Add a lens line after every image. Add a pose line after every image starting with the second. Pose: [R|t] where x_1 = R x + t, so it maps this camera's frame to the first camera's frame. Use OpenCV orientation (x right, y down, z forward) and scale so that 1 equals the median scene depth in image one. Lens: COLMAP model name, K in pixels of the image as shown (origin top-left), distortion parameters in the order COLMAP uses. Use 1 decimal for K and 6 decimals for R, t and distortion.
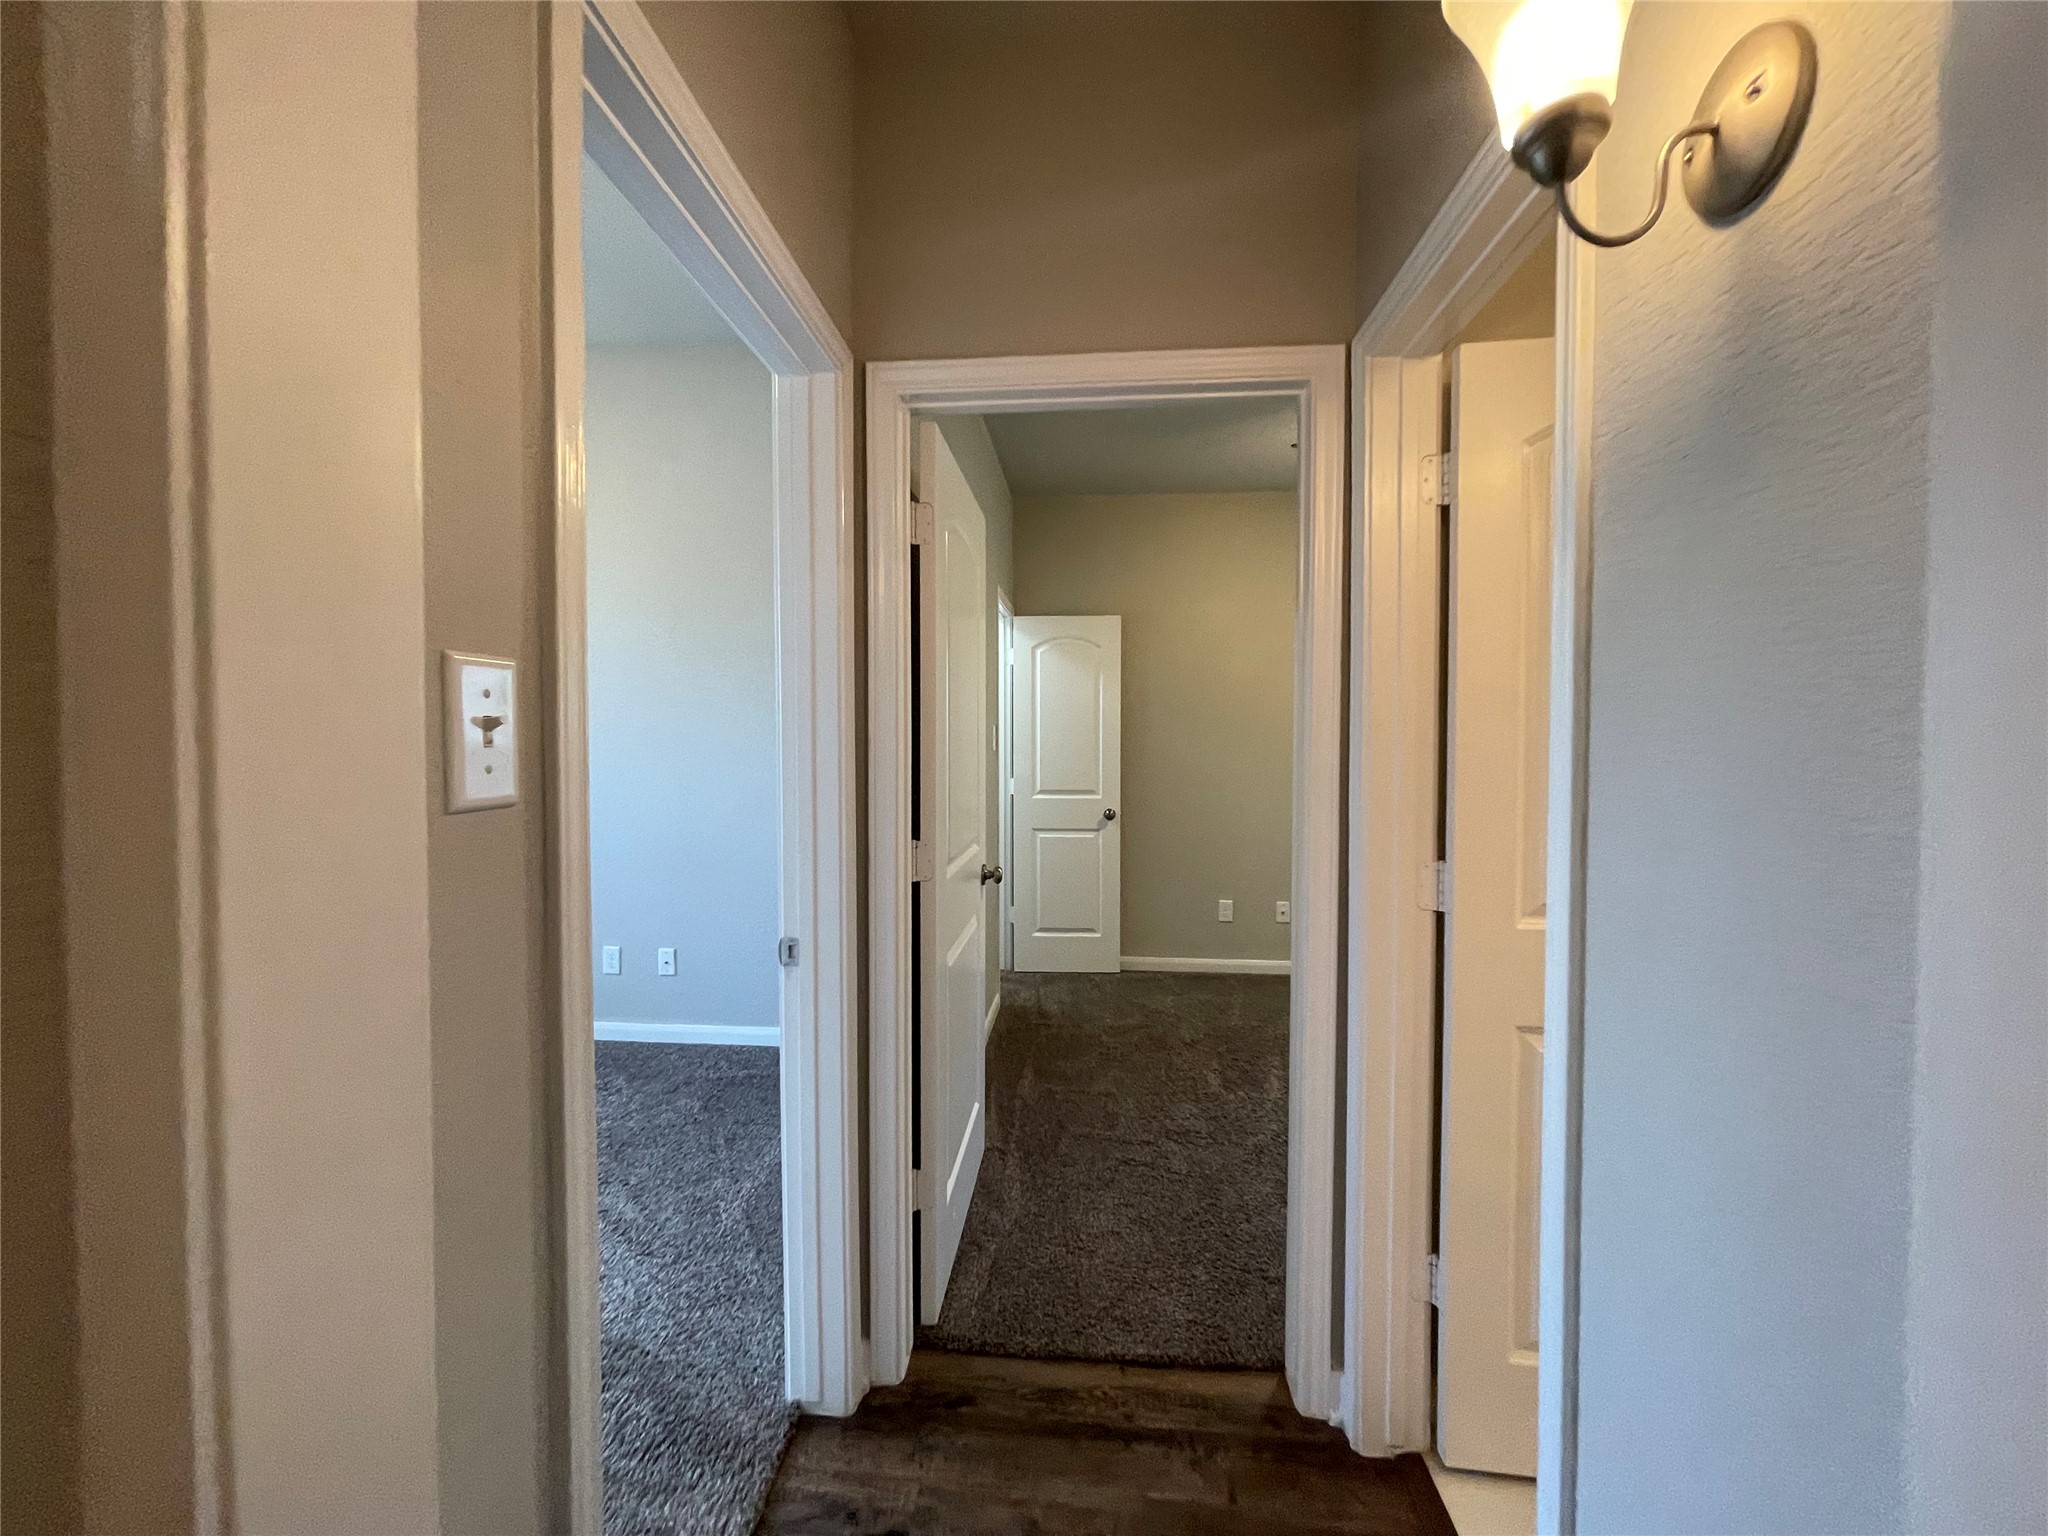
lens RADIAL K [[821.4, 0, 1032.4], [0, 821.4, 762.2], [0, 0, 1]] dist [-0.024703, 0.011261]
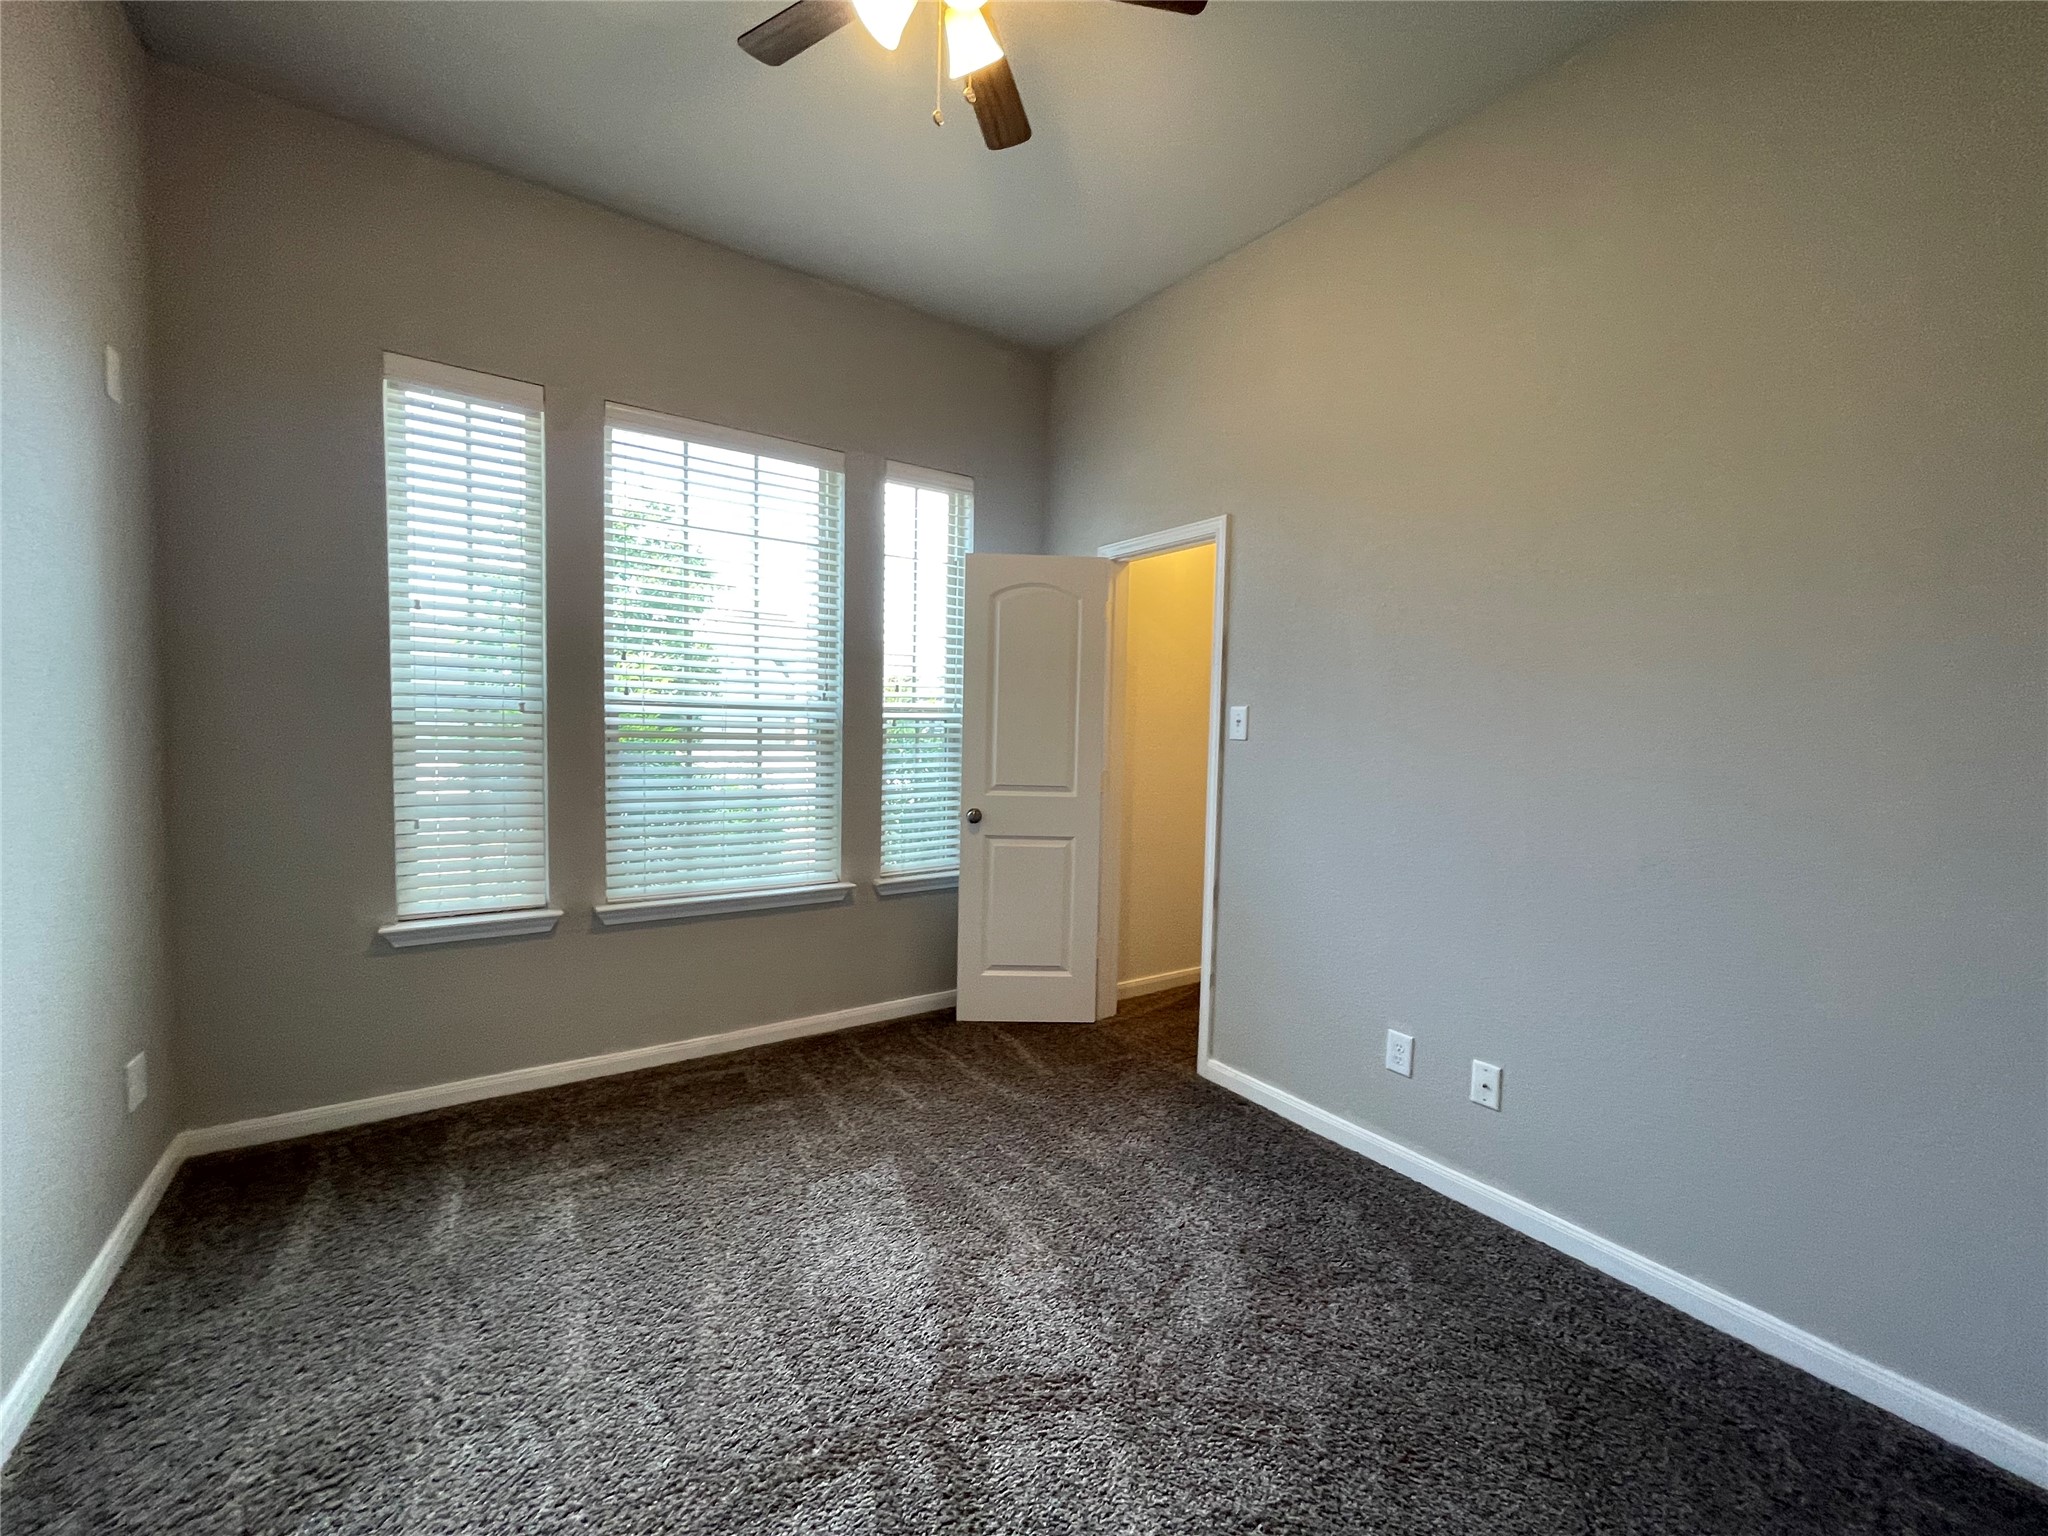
lens RADIAL K [[825.8, 0, 1022.6], [0, 825.8, 773.4], [0, 0, 1]] dist [-0.008813, 0.000111]
pose [[0.625147, 0.059350, -0.778247, -0.400901], [-0.046265, 0.998169, 0.038959, -0.001292], [0.779135, 0.011650, 0.626748, 0.677779]]
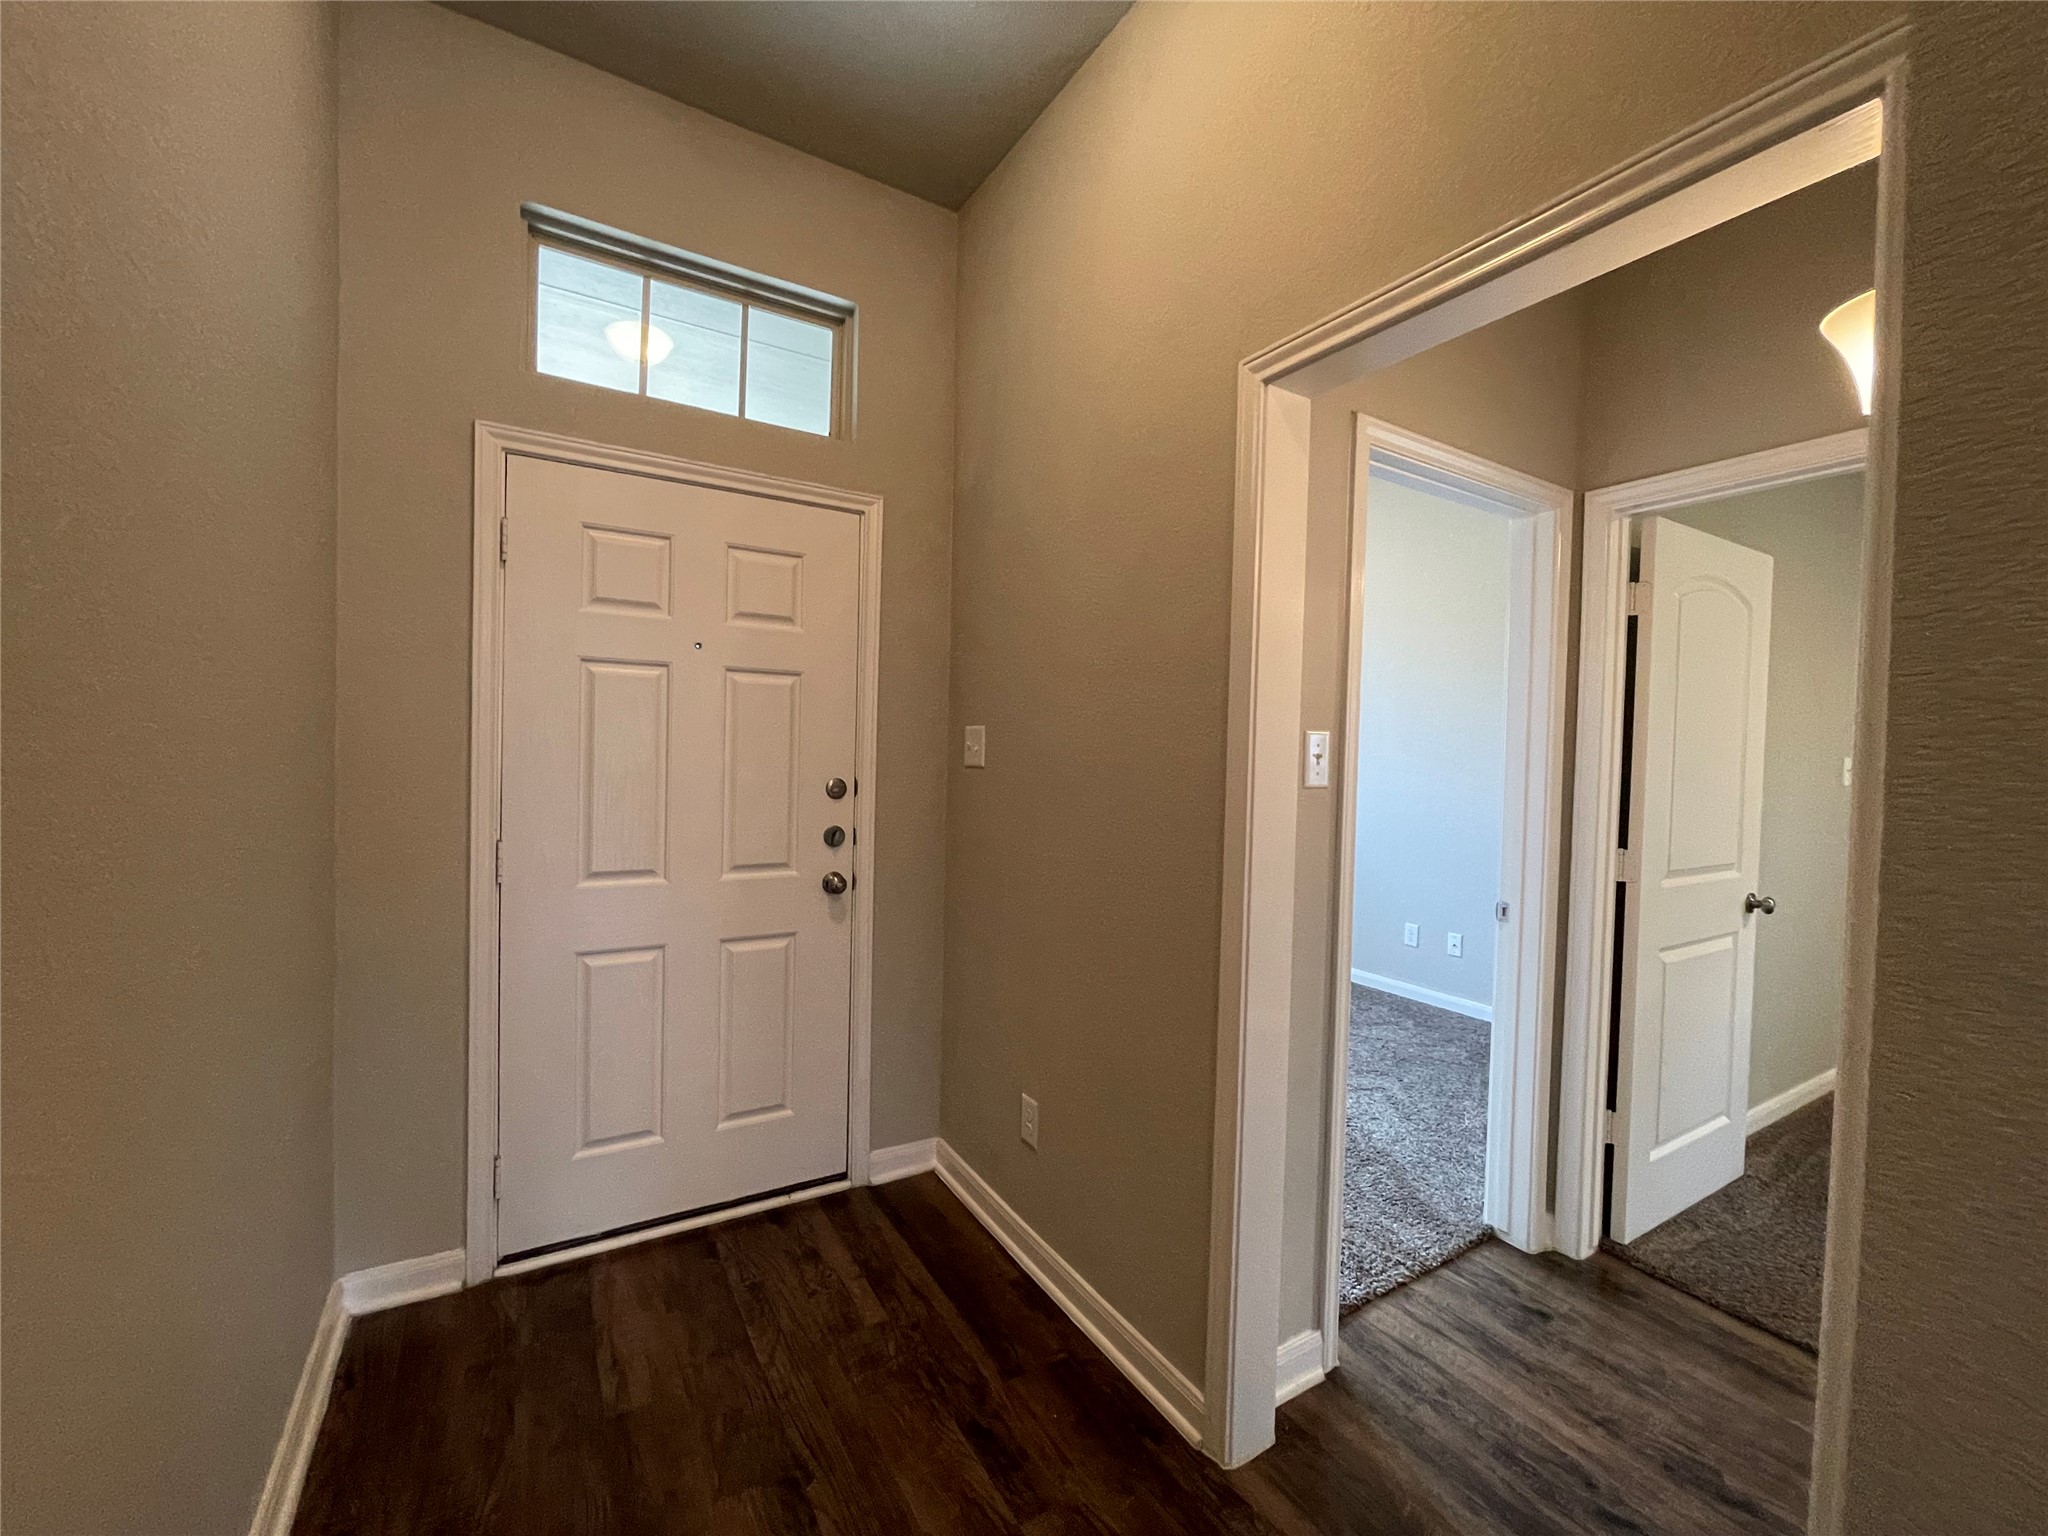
lens RADIAL K [[865.9, 0, 1024.0], [0, 865.9, 768.0], [0, 0, 1]] dist [0.000550, 0.026455]
pose [[0.587233, 0.035808, -0.808626, 0.436634], [-0.050249, 0.998707, 0.007733, 0.007093], [0.807857, 0.036091, 0.588273, -0.595316]]
